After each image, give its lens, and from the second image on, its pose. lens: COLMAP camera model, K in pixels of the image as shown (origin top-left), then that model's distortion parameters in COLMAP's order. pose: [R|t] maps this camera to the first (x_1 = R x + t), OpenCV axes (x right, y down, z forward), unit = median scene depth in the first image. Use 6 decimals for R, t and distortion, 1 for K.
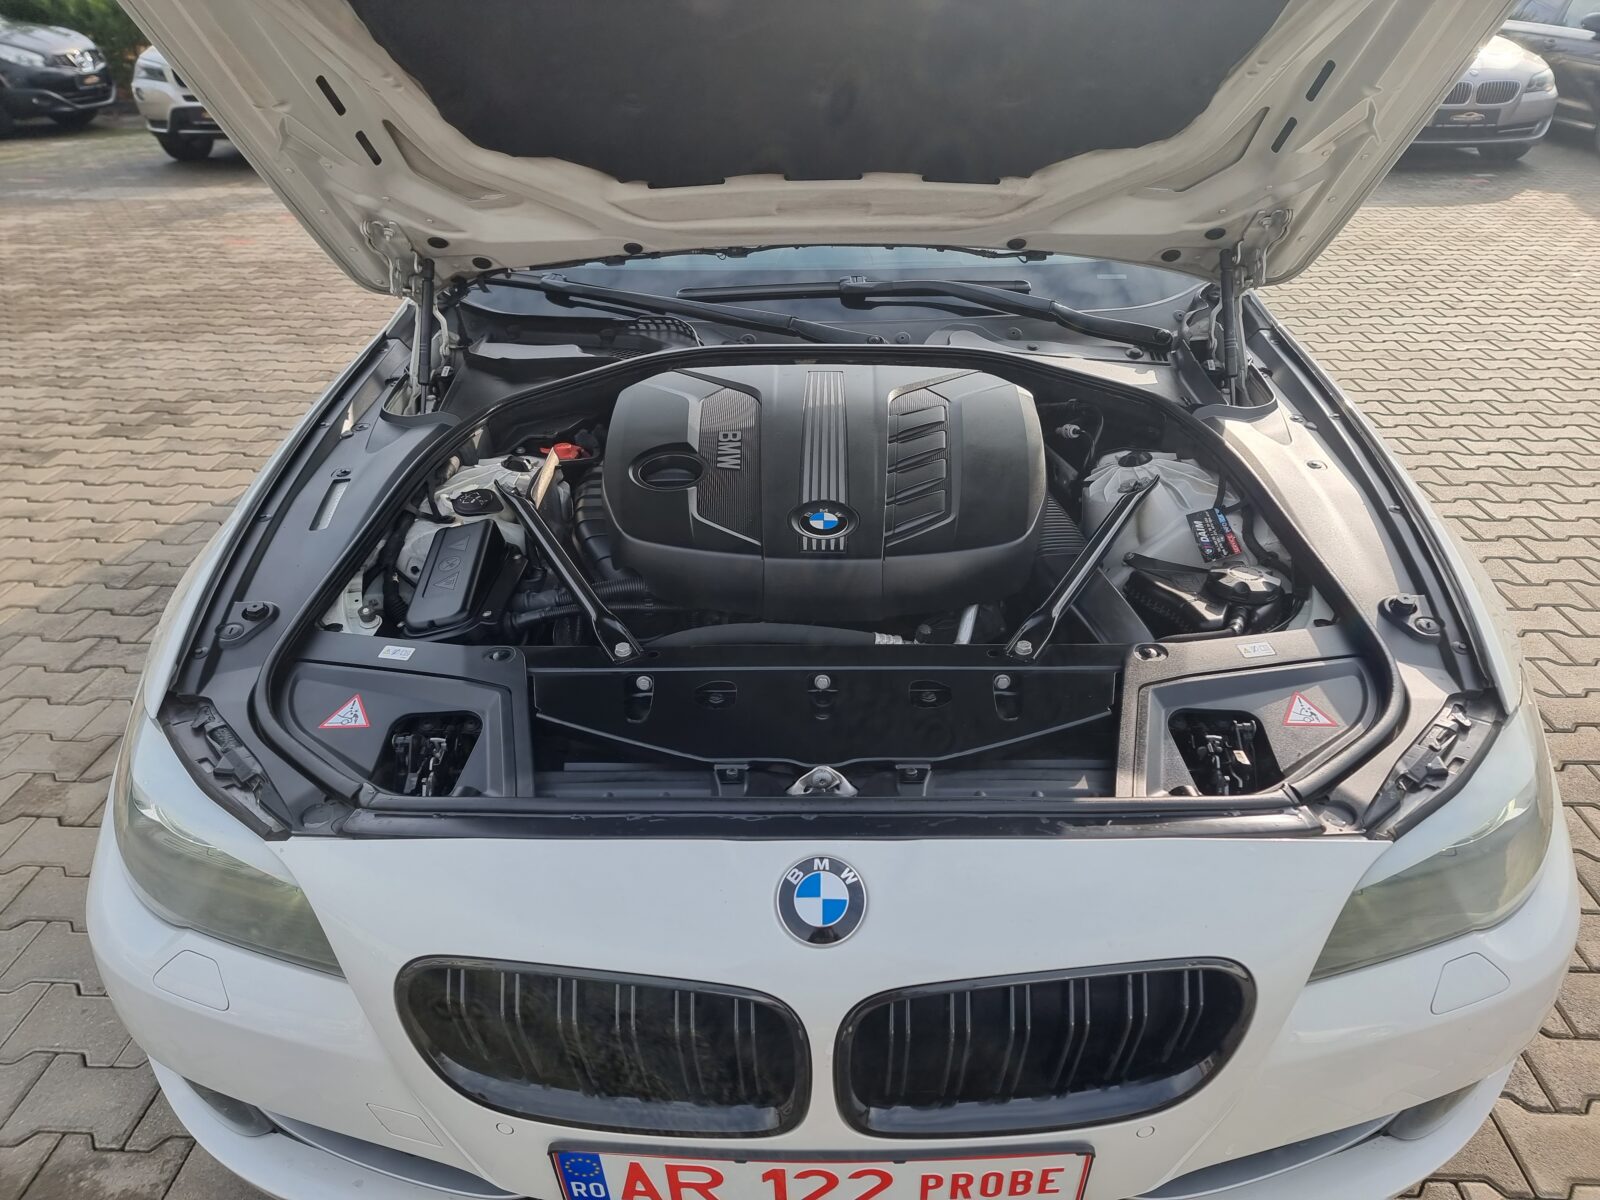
lens RADIAL K [[1117.0, 0, 800.0], [0, 1117.0, 600.0], [0, 0, 1]] dist [0.082223, -0.075328]
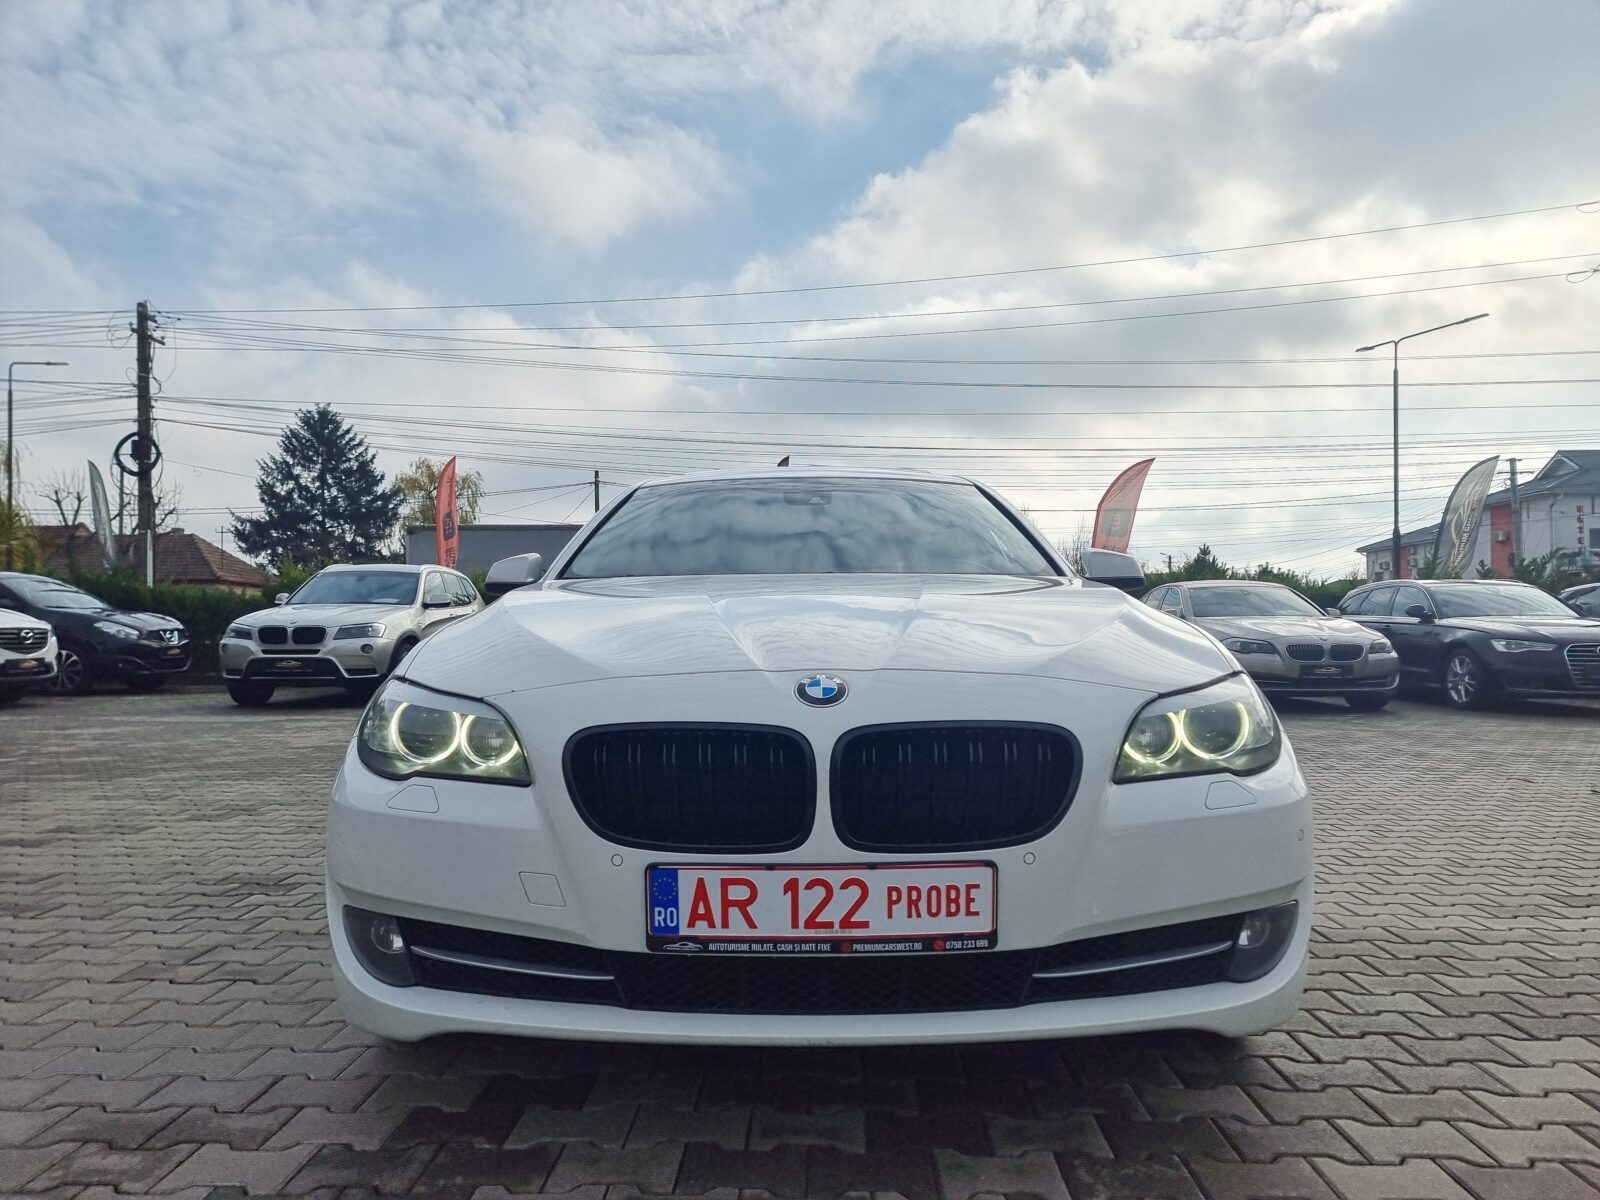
lens RADIAL K [[1117.0, 0, 800.0], [0, 1117.0, 600.0], [0, 0, 1]] dist [0.082223, -0.075328]
pose [[0.999683, 0.011374, 0.022465, -0.048604], [0.001591, 0.861863, -0.507140, 0.921187], [-0.025130, 0.507014, 0.861571, -0.491869]]
